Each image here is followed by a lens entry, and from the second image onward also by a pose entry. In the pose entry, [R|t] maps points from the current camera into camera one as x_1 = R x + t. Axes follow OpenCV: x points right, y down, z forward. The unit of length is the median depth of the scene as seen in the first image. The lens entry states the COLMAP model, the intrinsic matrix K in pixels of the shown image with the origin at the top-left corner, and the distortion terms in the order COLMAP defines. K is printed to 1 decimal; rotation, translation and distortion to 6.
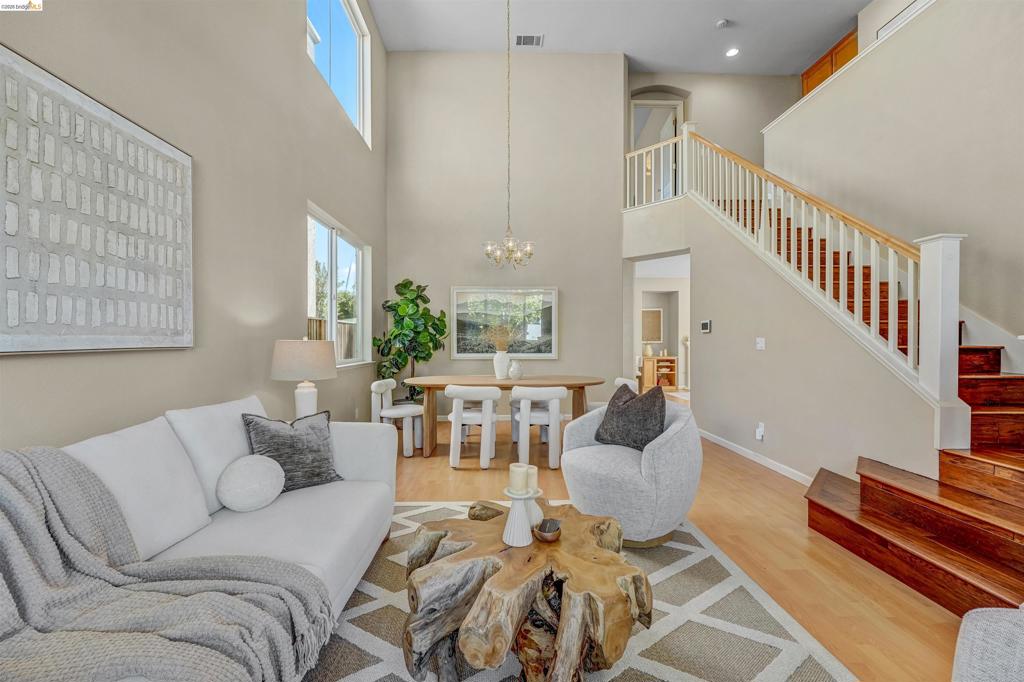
lens RADIAL K [[409.2, 0, 507.9], [0, 409.2, 341.3], [0, 0, 1]] dist [-0.000093, -0.000738]
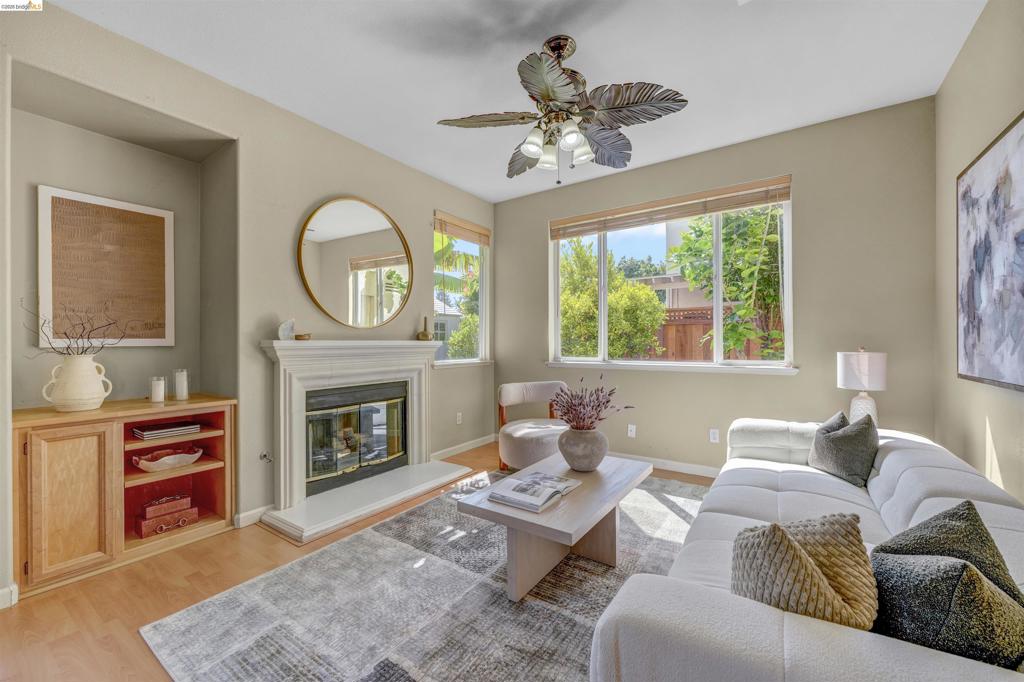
lens RADIAL K [[409.2, 0, 509.1], [0, 409.2, 341.4], [0, 0, 1]] dist [-0.000093, -0.000738]
pose [[0.593717, 0.002033, 0.804671, 0.554215], [0.004542, 0.999972, -0.005877, 0.006819], [-0.804661, 0.007144, 0.593691, 1.268128]]
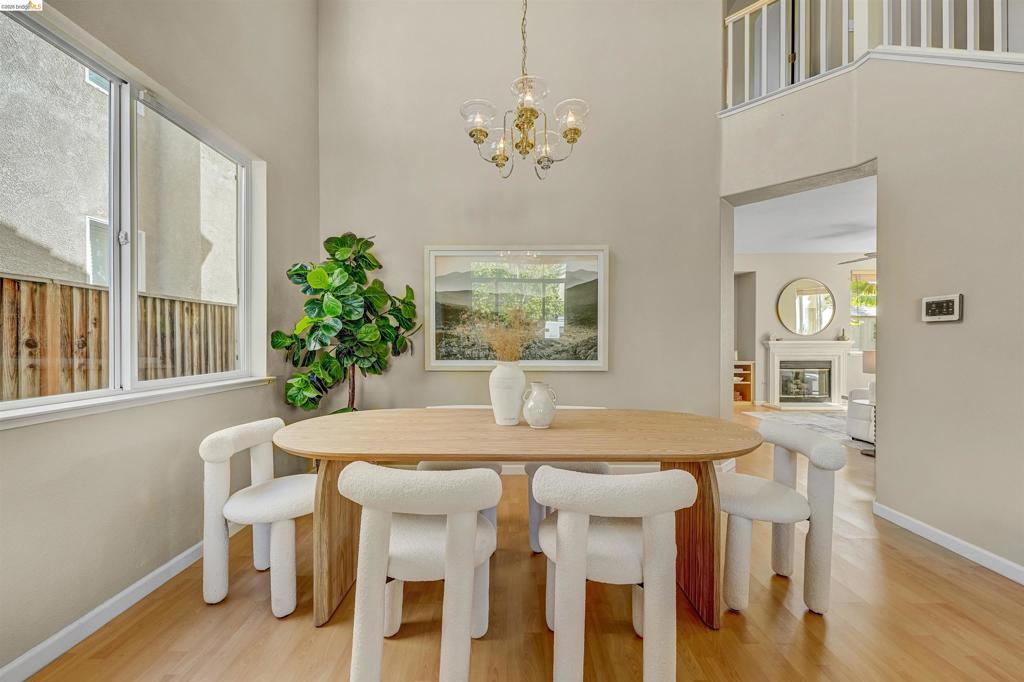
lens RADIAL K [[409.2, 0, 505.7], [0, 409.2, 341.2], [0, 0, 1]] dist [-0.000093, -0.000738]
pose [[0.999097, 0.001139, -0.042465, 0.001135], [-0.001069, 0.999998, 0.001657, 0.001275], [0.042467, -0.001610, 0.999097, 0.441031]]
